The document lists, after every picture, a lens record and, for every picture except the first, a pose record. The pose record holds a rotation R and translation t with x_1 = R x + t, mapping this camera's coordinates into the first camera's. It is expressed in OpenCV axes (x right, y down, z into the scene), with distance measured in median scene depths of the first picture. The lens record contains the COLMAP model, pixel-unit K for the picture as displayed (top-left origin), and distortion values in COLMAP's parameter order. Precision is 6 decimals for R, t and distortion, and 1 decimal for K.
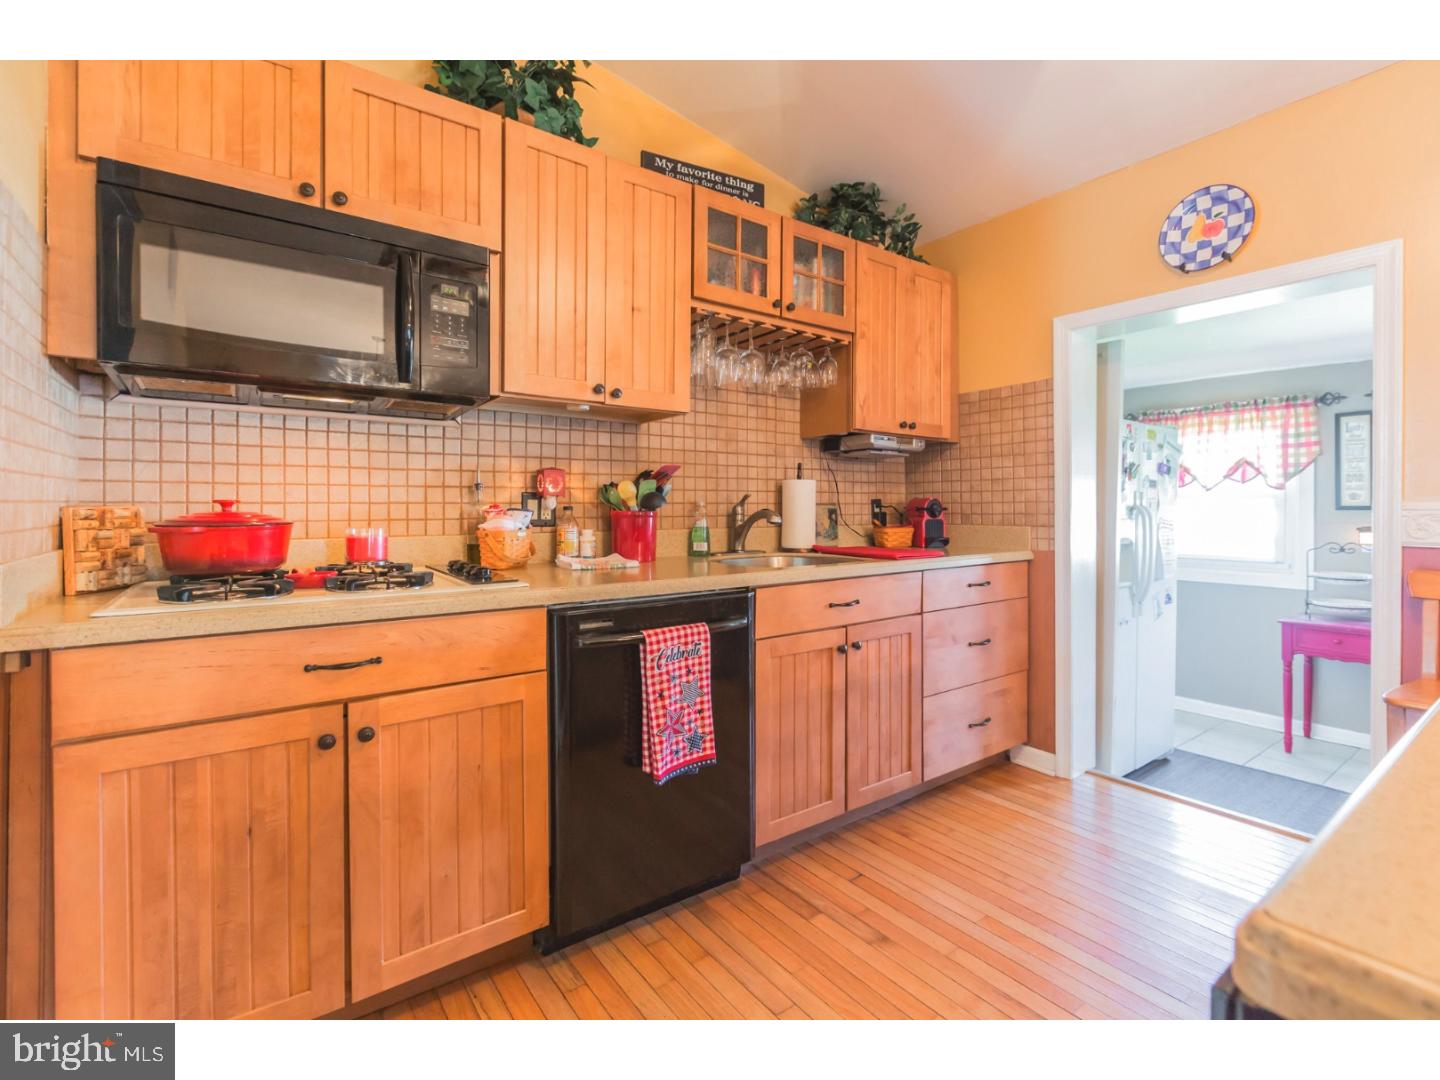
lens RADIAL K [[653.2, 0, 723.7], [0, 653.2, 512.4], [0, 0, 1]] dist [-0.000721, -0.002236]
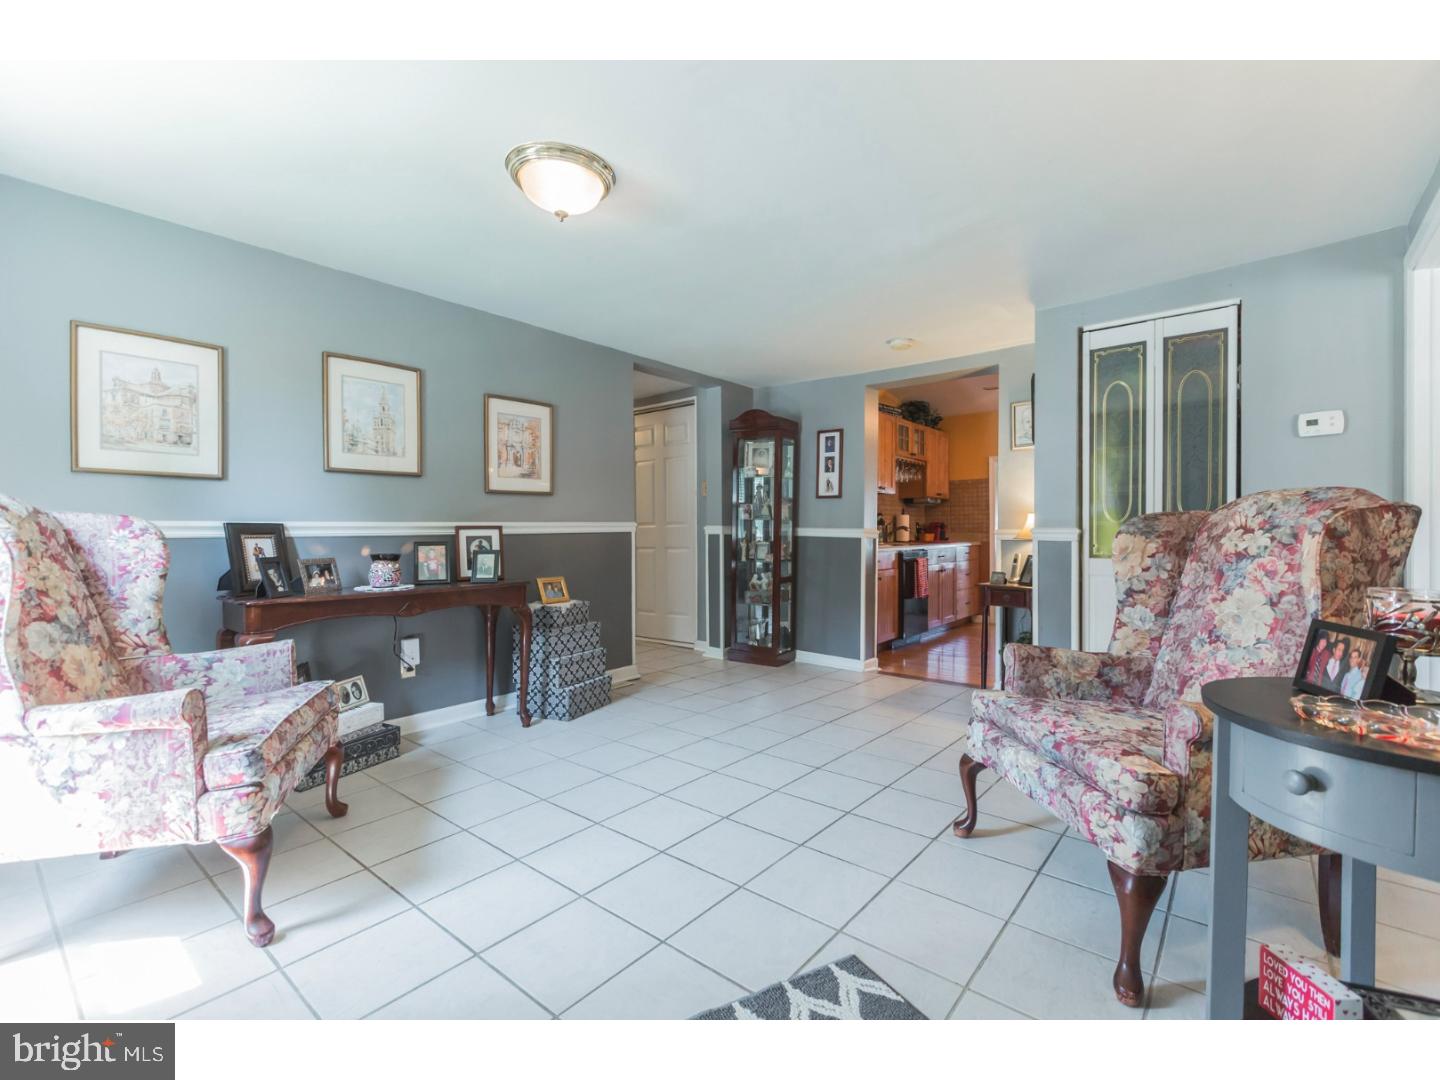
lens RADIAL K [[653.2, 0, 716.5], [0, 653.2, 537.0], [0, 0, 1]] dist [-0.000721, -0.002236]
pose [[0.970881, -0.002927, 0.239545, -1.191076], [0.003326, 0.999994, -0.001264, 0.039016], [-0.239540, 0.002023, 0.970884, -1.311834]]
